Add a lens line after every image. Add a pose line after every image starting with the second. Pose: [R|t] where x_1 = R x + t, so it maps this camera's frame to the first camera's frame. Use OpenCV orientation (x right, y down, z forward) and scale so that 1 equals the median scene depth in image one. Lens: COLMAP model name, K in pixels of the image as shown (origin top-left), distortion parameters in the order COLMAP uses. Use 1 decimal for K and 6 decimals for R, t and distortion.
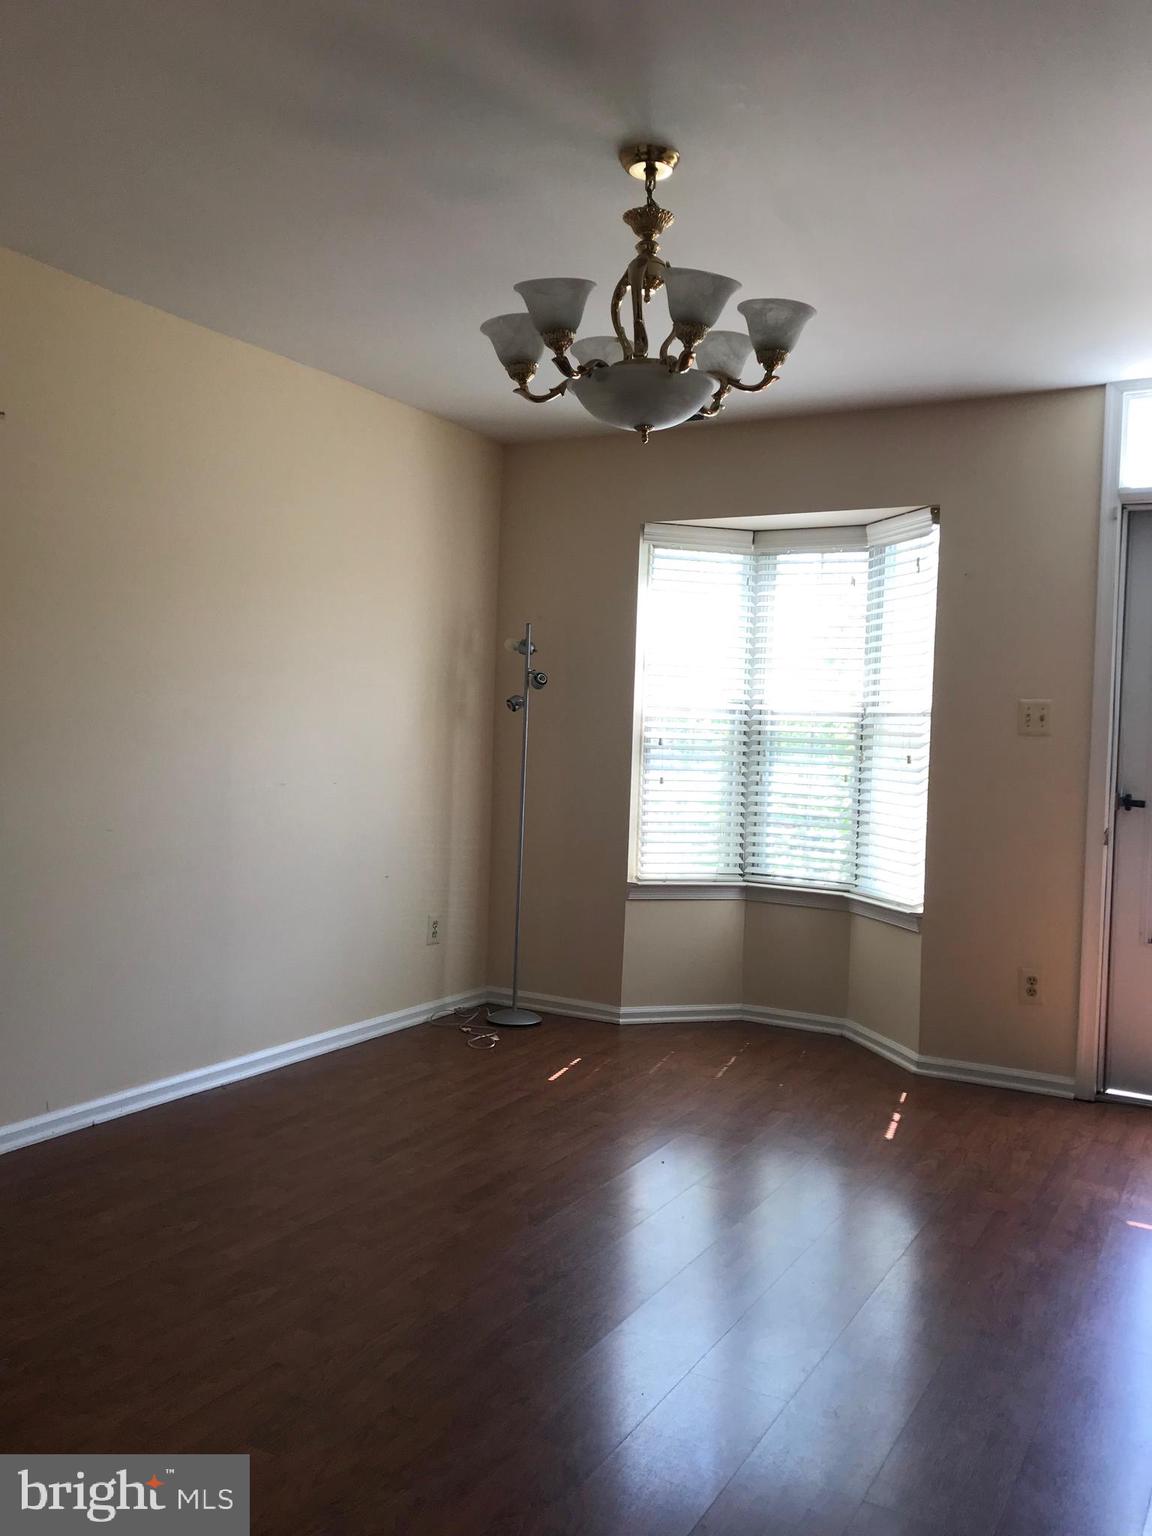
lens RADIAL K [[1255.2, 0, 576.0], [0, 1255.2, 768.0], [0, 0, 1]] dist [0.025302, -0.000644]
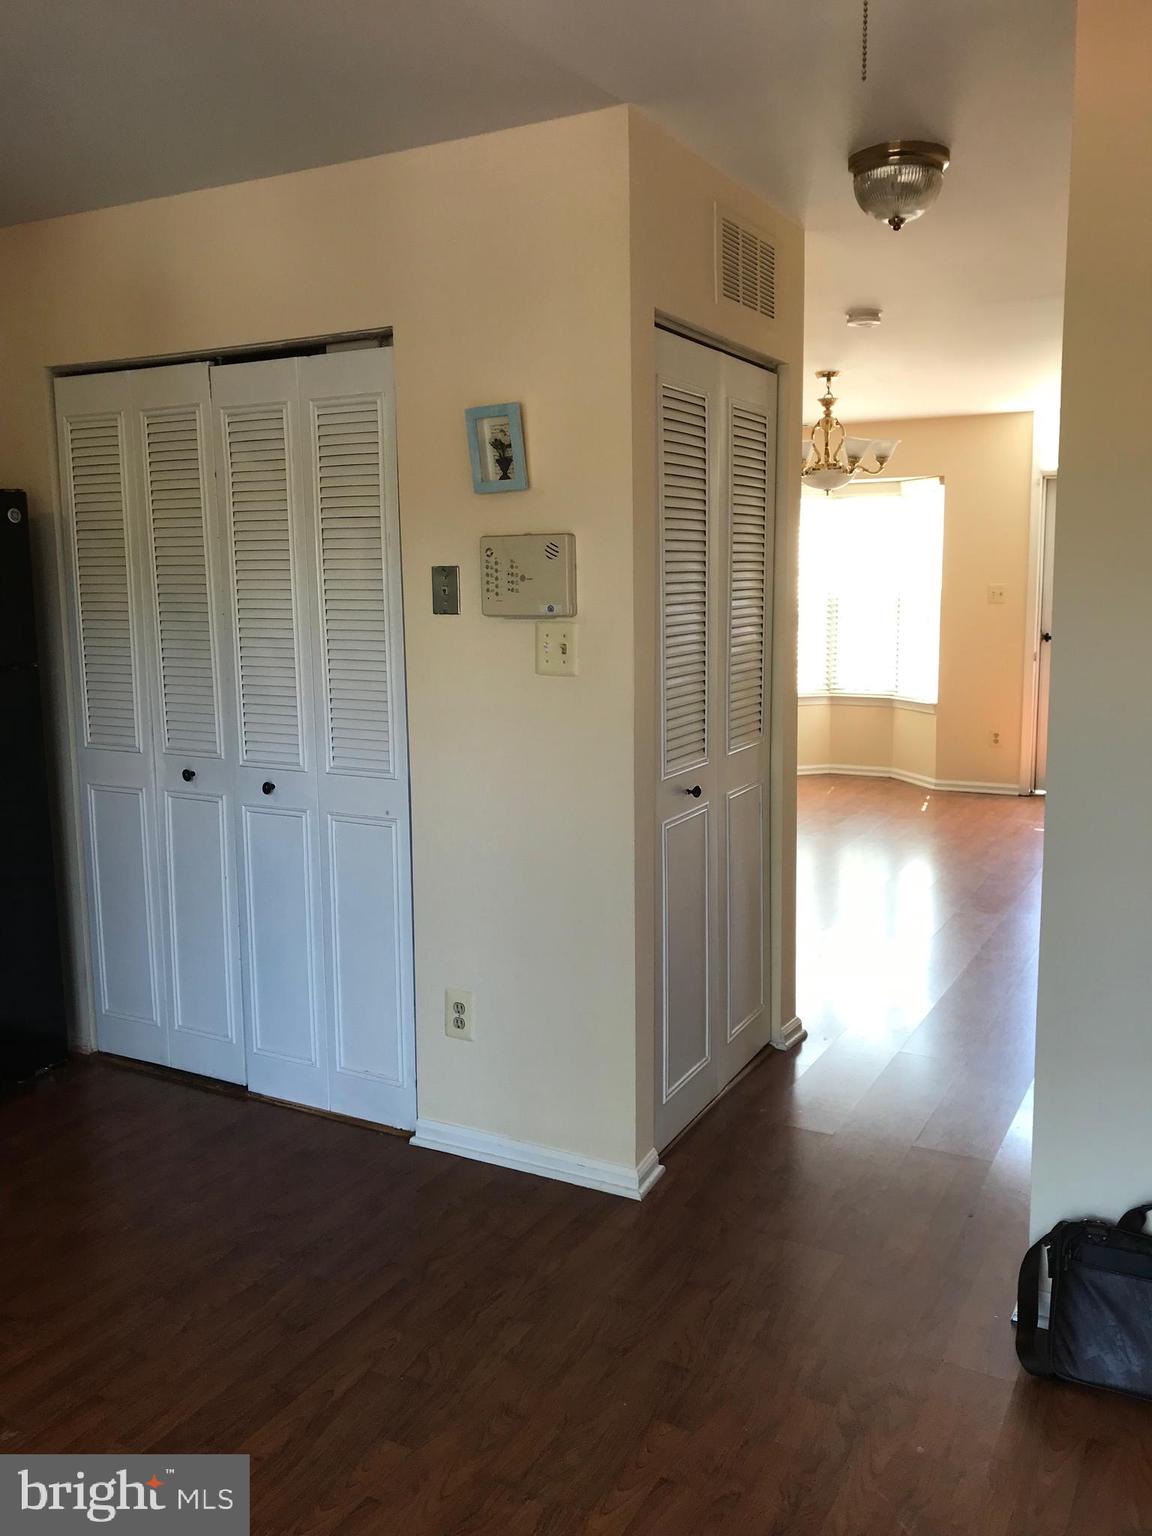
lens RADIAL K [[1255.2, 0, 576.0], [0, 1255.2, 768.0], [0, 0, 1]] dist [0.025302, -0.000644]
pose [[0.998776, -0.047974, 0.012014, -0.278227], [0.046228, 0.991948, 0.117906, -0.030961], [-0.017574, -0.117206, 0.992952, -0.826217]]
